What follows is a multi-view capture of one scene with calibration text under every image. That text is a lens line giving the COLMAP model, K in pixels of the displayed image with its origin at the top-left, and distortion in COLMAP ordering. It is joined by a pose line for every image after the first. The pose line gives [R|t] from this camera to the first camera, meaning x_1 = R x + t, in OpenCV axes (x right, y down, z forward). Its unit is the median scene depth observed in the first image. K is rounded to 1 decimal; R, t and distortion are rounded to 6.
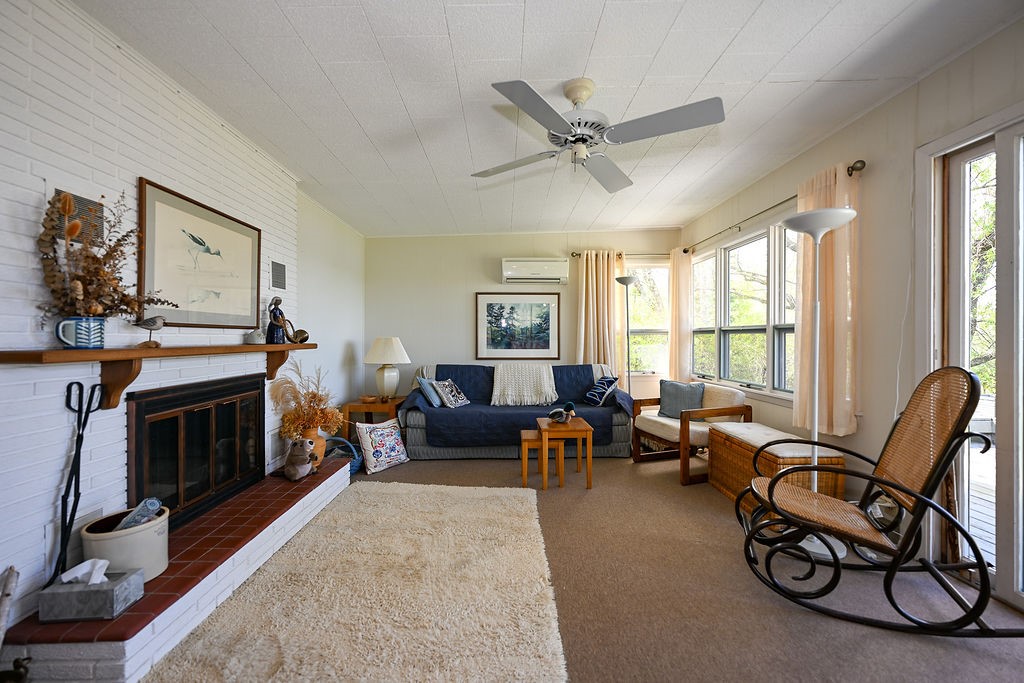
lens RADIAL K [[405.9, 0, 510.3], [0, 405.9, 339.0], [0, 0, 1]] dist [0.000521, 0.000070]
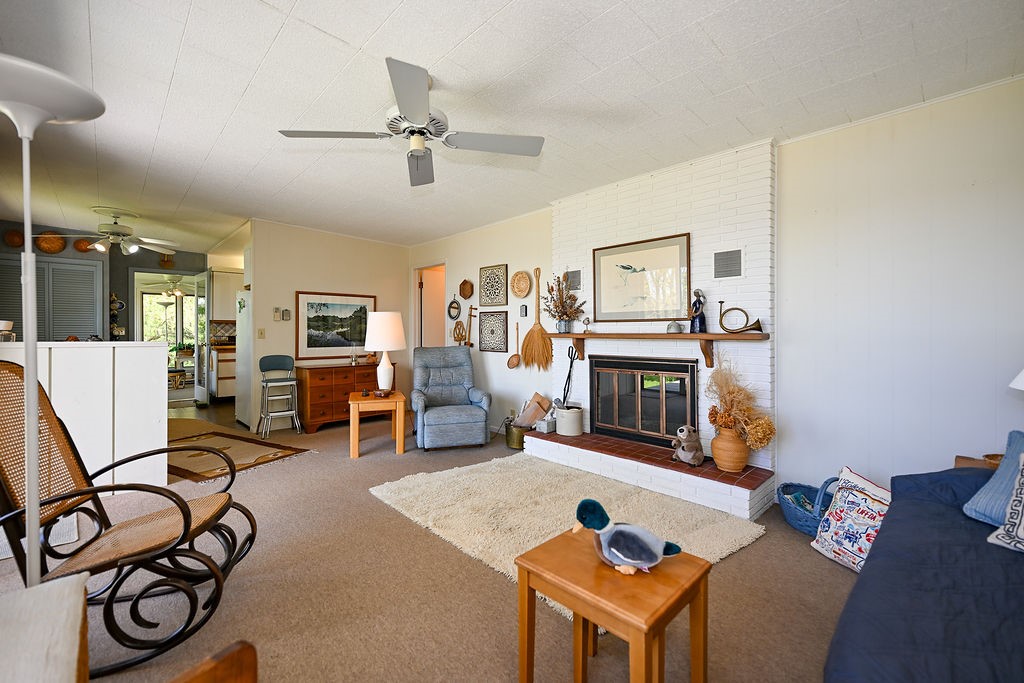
lens RADIAL K [[426.0, 0, 499.9], [0, 426.0, 331.6], [0, 0, 1]] dist [-0.000069, -0.000029]
pose [[-0.743384, 0.002719, -0.668859, 0.434206], [0.000614, 0.999994, 0.003382, 0.002596], [0.668864, 0.002103, -0.743381, 1.148133]]
